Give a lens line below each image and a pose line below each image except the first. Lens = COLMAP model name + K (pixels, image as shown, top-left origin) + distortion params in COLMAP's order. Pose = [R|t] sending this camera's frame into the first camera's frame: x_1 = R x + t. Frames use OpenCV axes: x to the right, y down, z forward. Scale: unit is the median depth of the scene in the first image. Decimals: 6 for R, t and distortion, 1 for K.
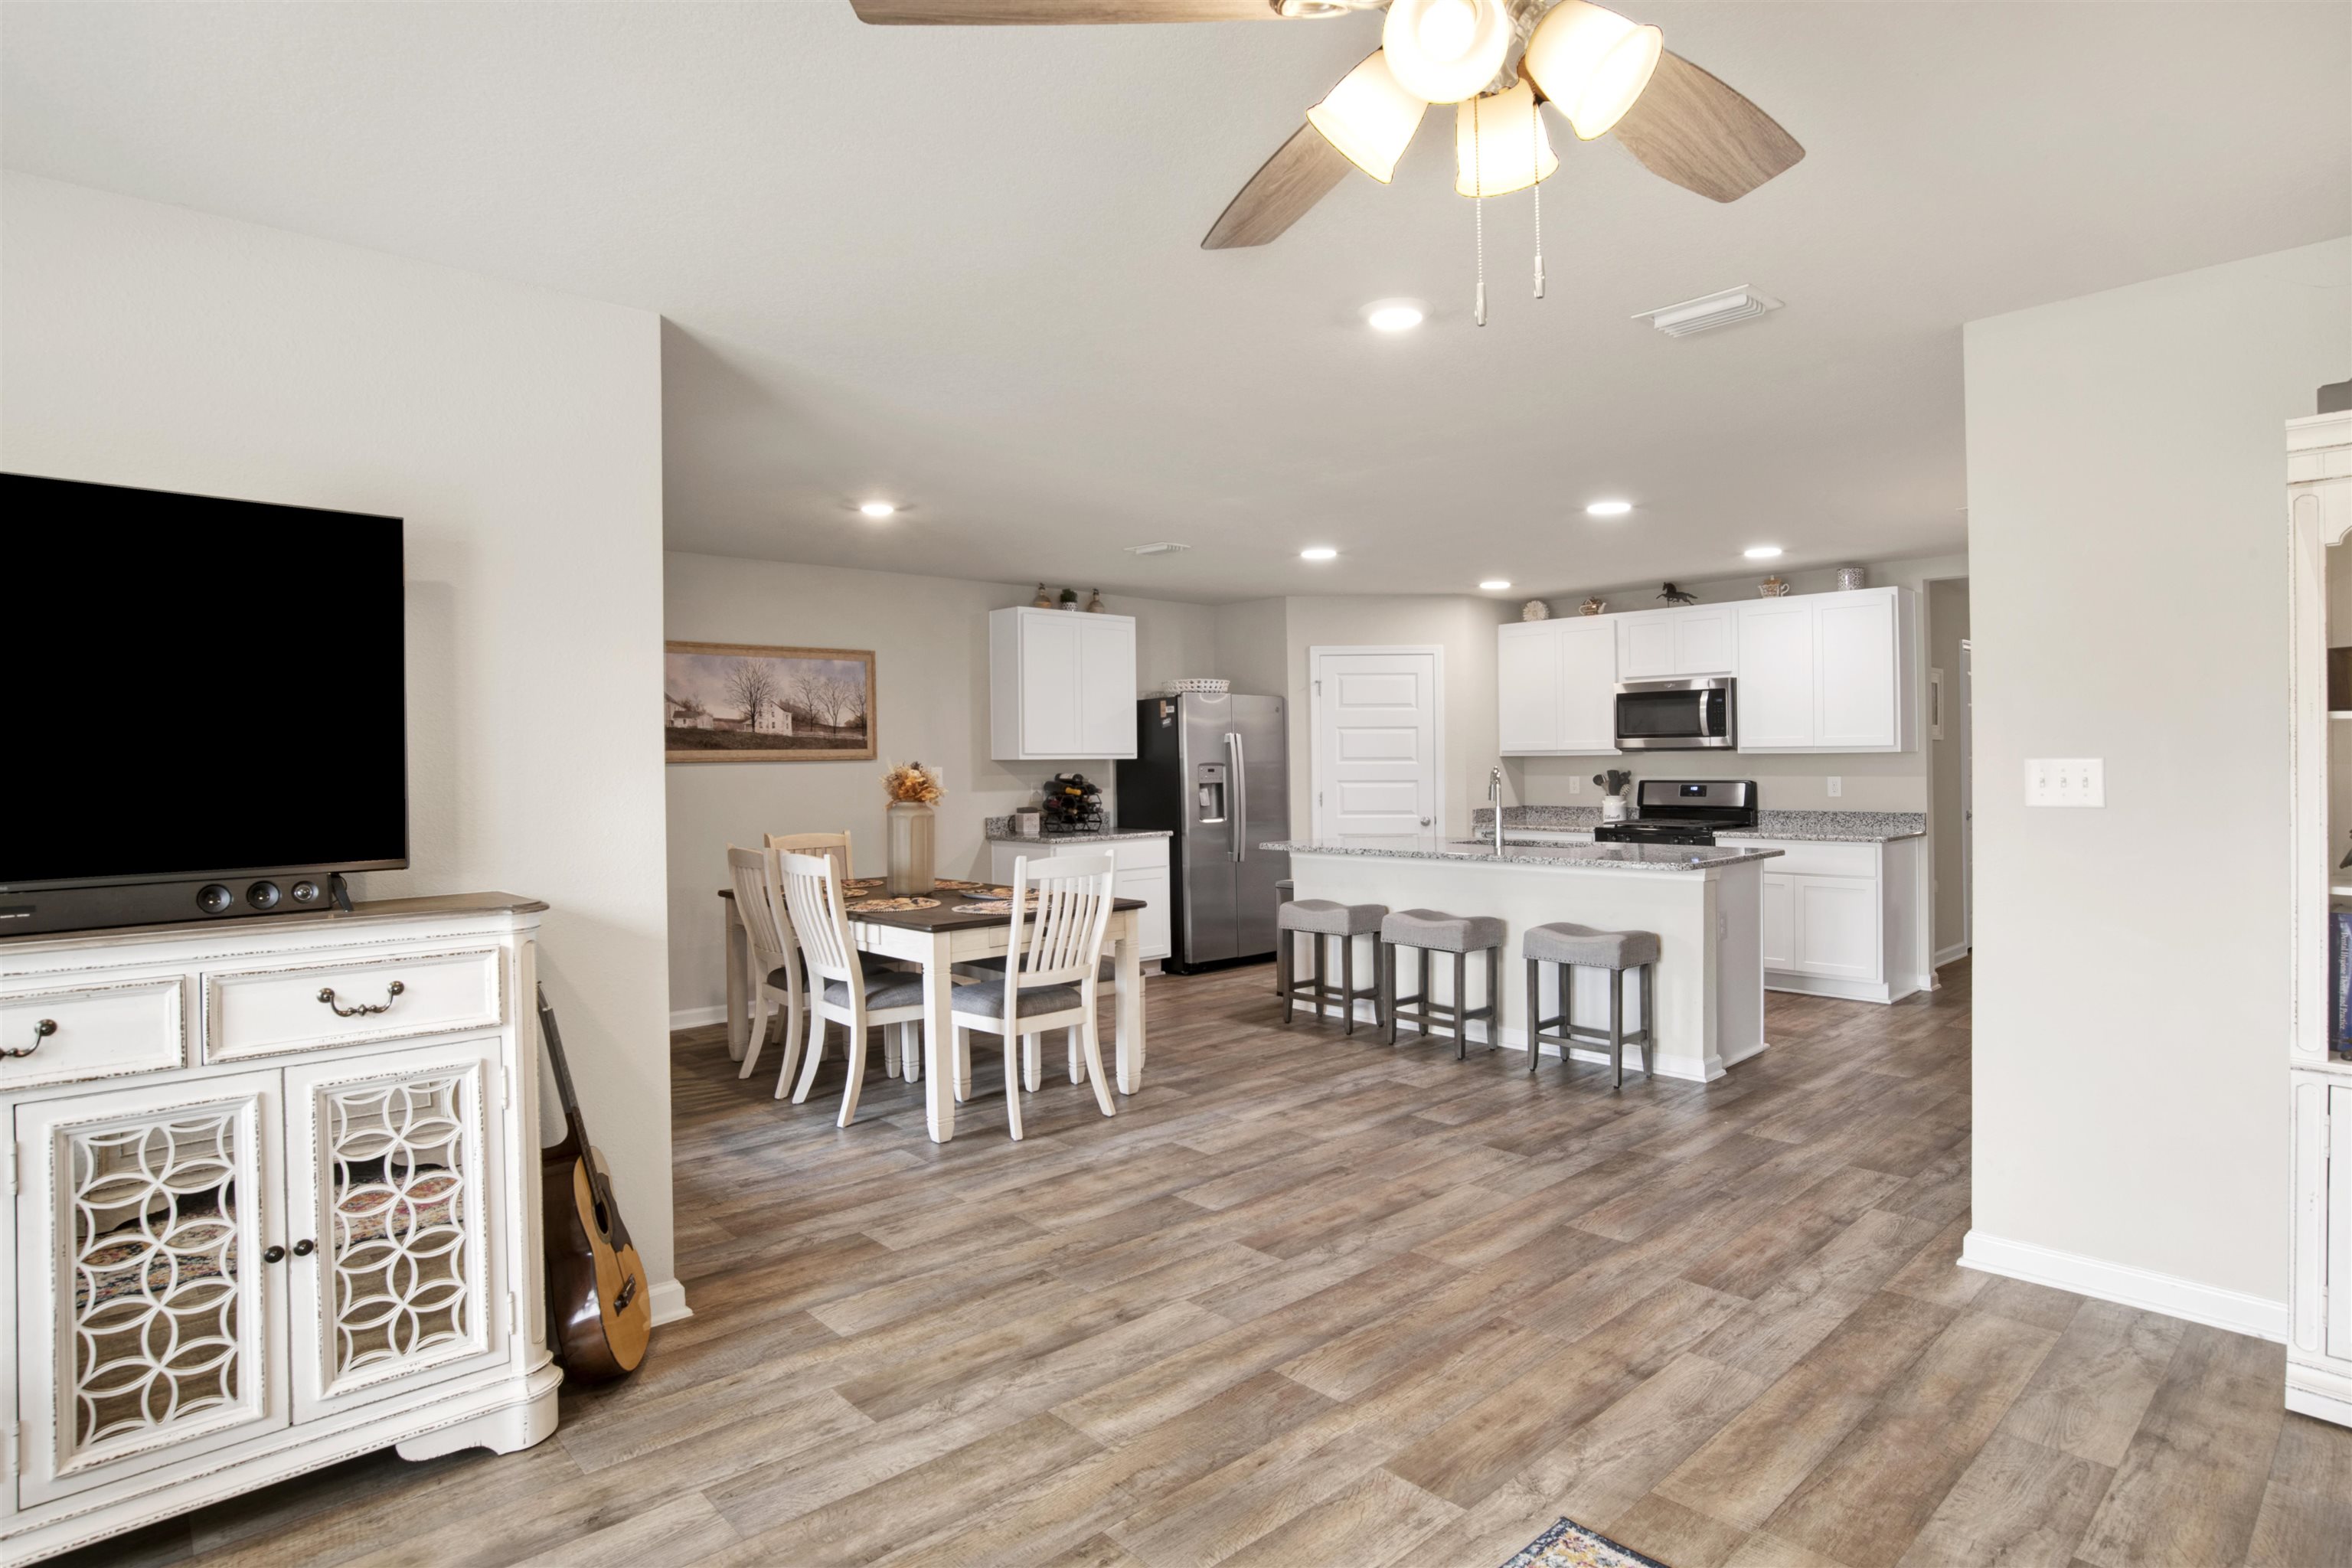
lens RADIAL K [[1243.6, 0, 1195.7], [0, 1243.6, 760.4], [0, 0, 1]] dist [-0.070048, 0.028635]
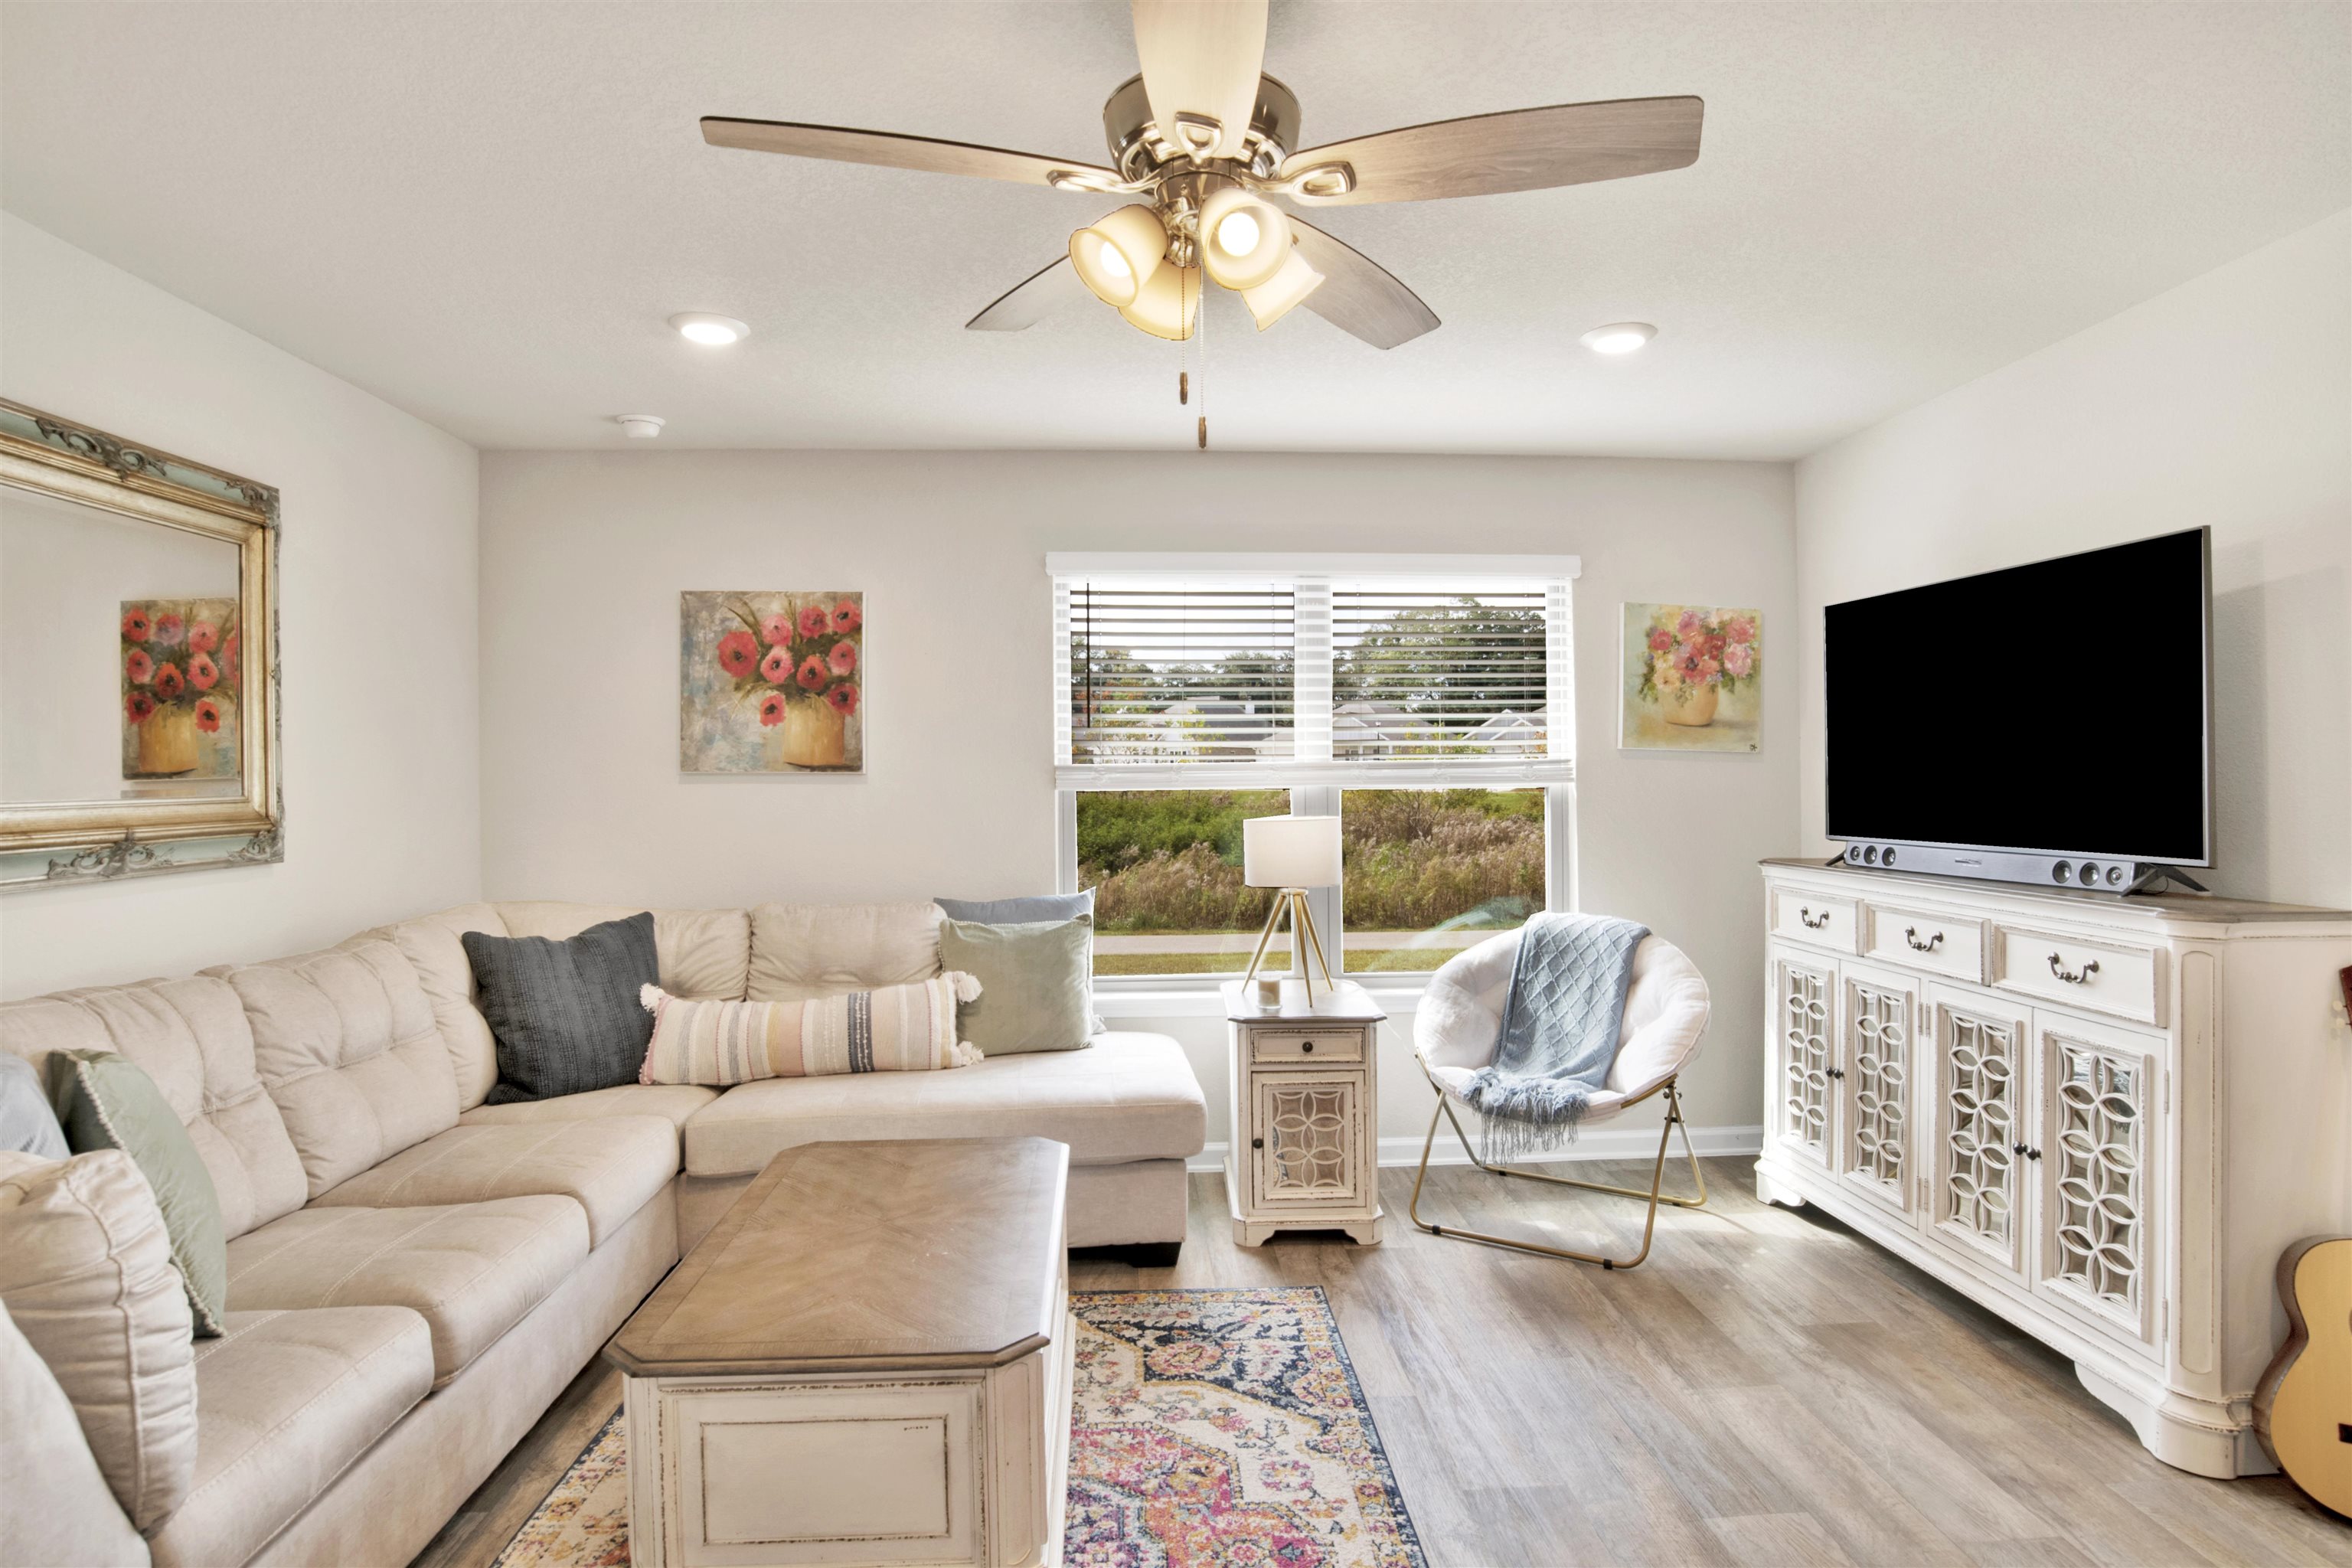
lens RADIAL K [[1232.3, 0, 1188.8], [0, 1232.3, 764.9], [0, 0, 1]] dist [-0.071442, 0.031616]
pose [[-0.637979, 0.008606, -0.770006, 0.467448], [0.014454, 0.999895, -0.000800, -0.007008], [0.769918, -0.011640, -0.638036, 0.678468]]
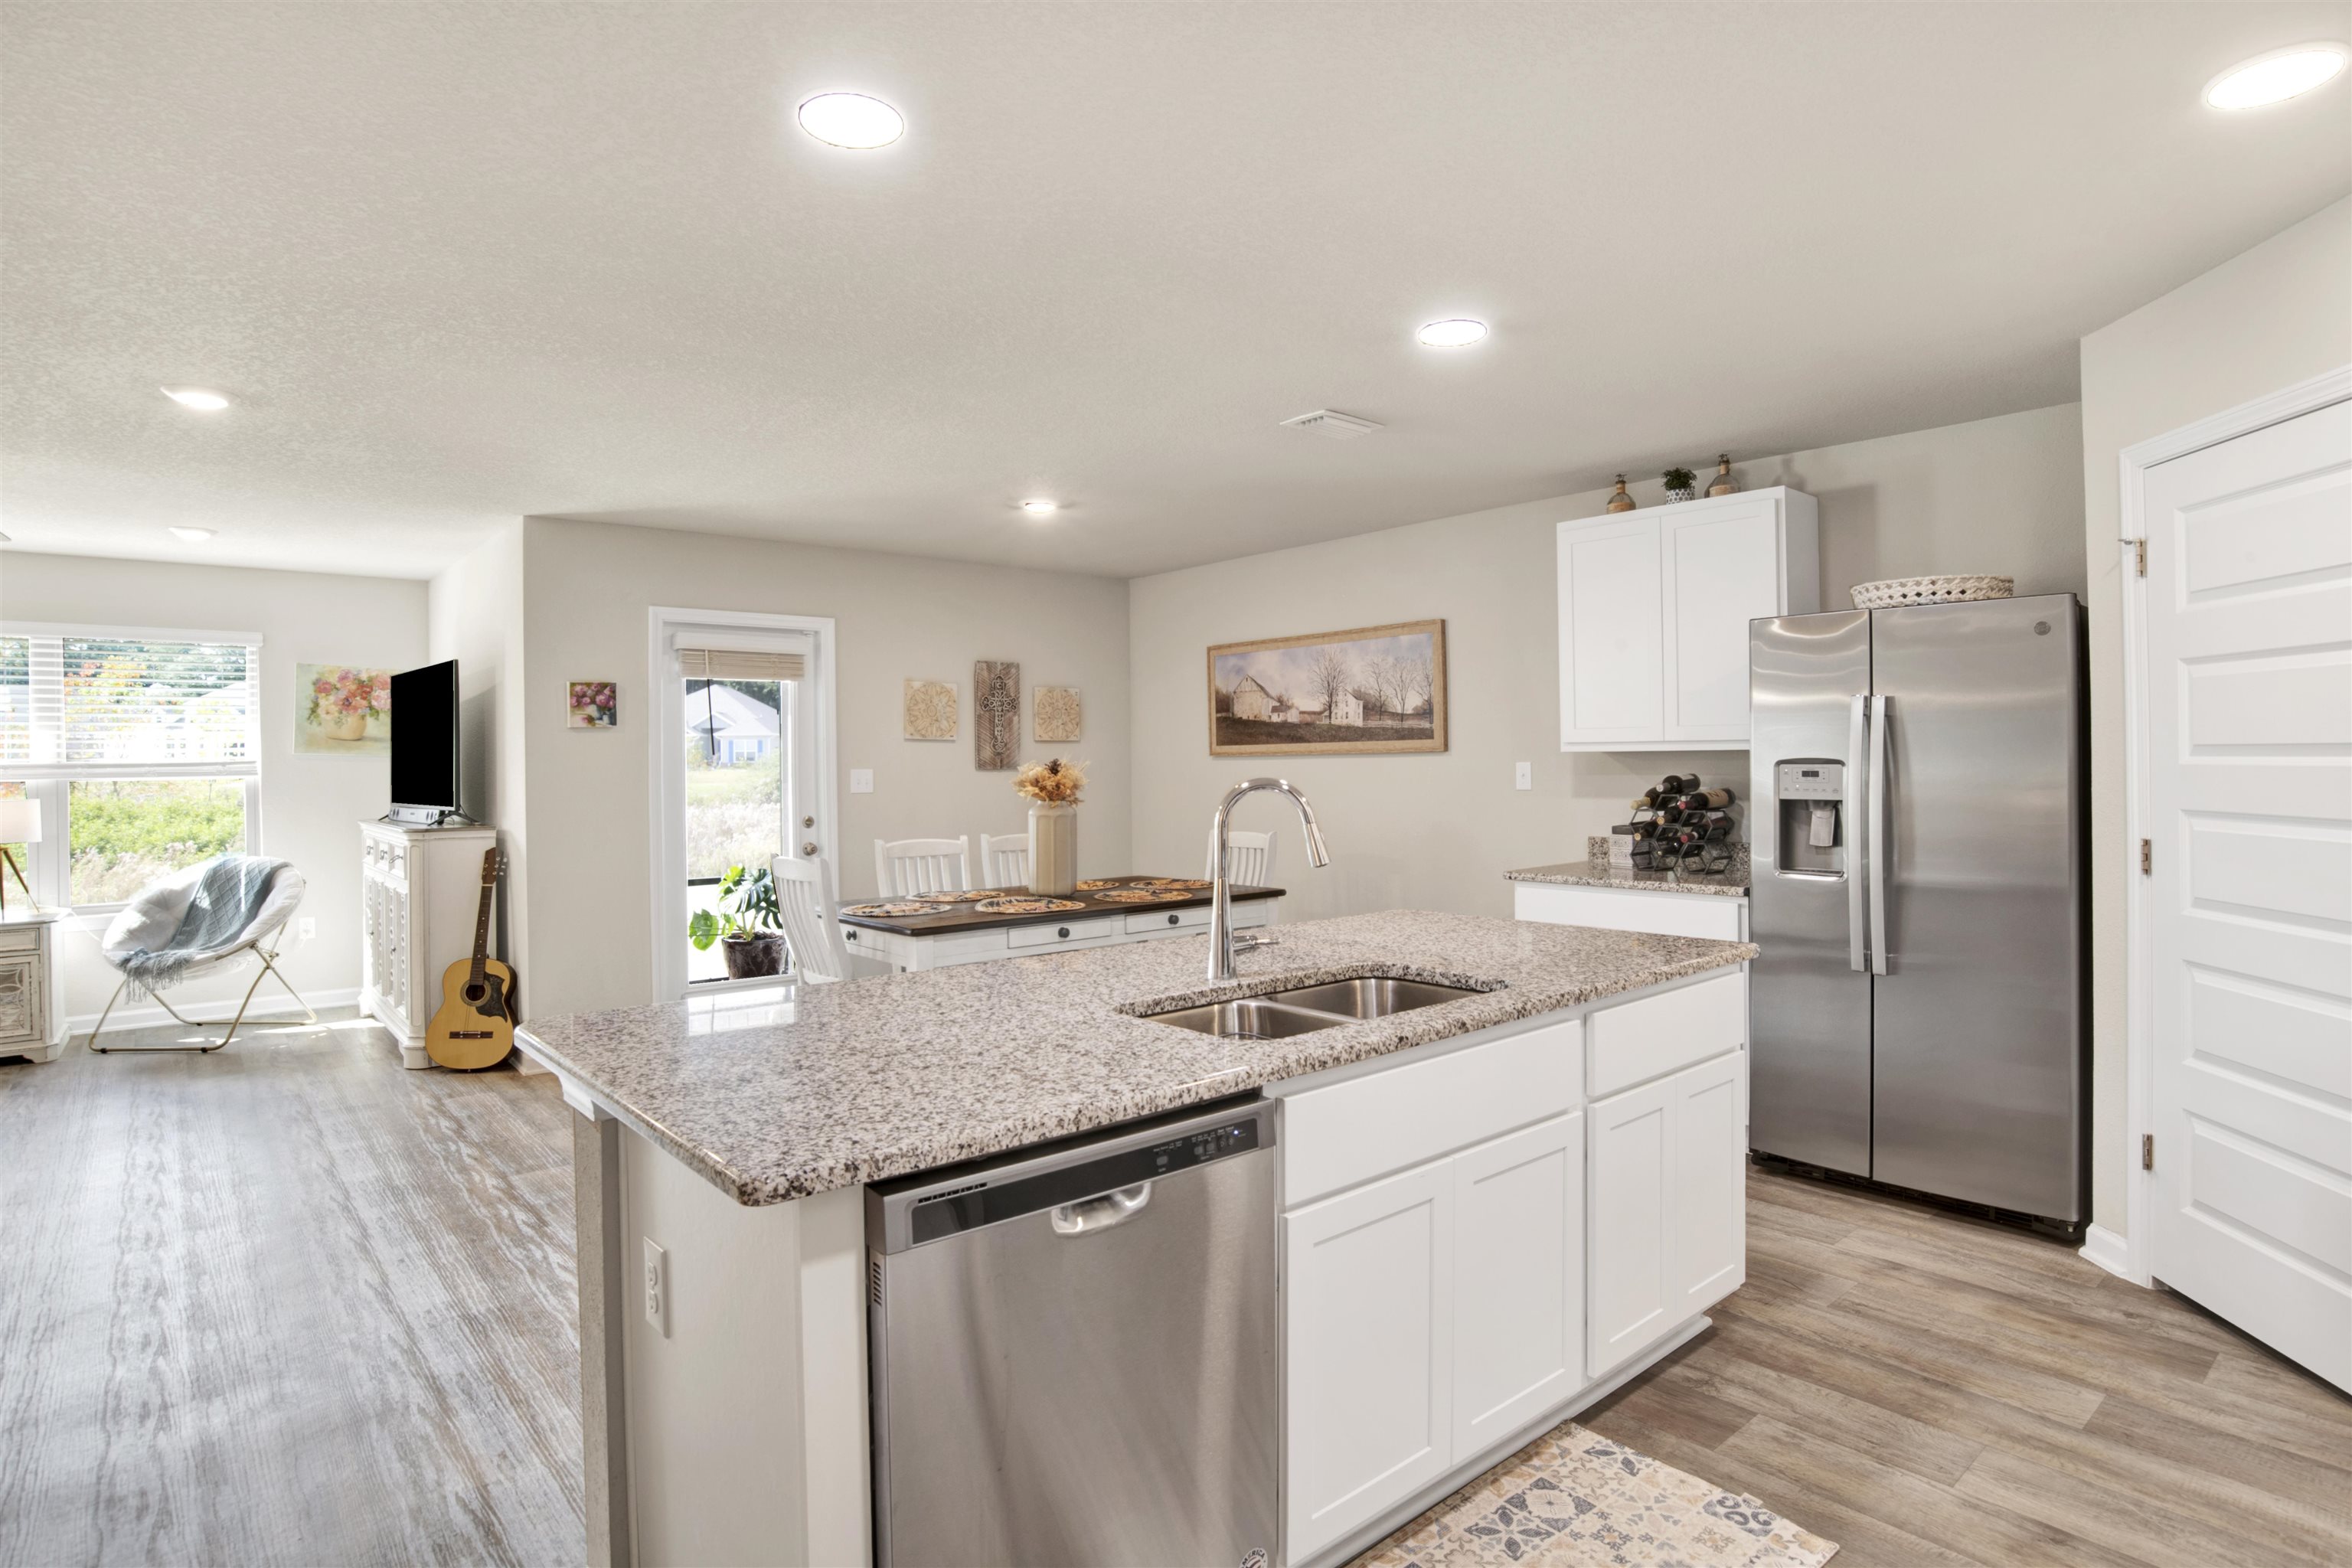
lens RADIAL K [[1243.6, 0, 1195.7], [0, 1243.6, 760.4], [0, 0, 1]] dist [-0.070048, 0.028635]
pose [[-0.039545, 0.012013, -0.999146, 1.120107], [0.011819, 0.999863, 0.011553, -0.013034], [0.999148, -0.011352, -0.039681, 1.742760]]
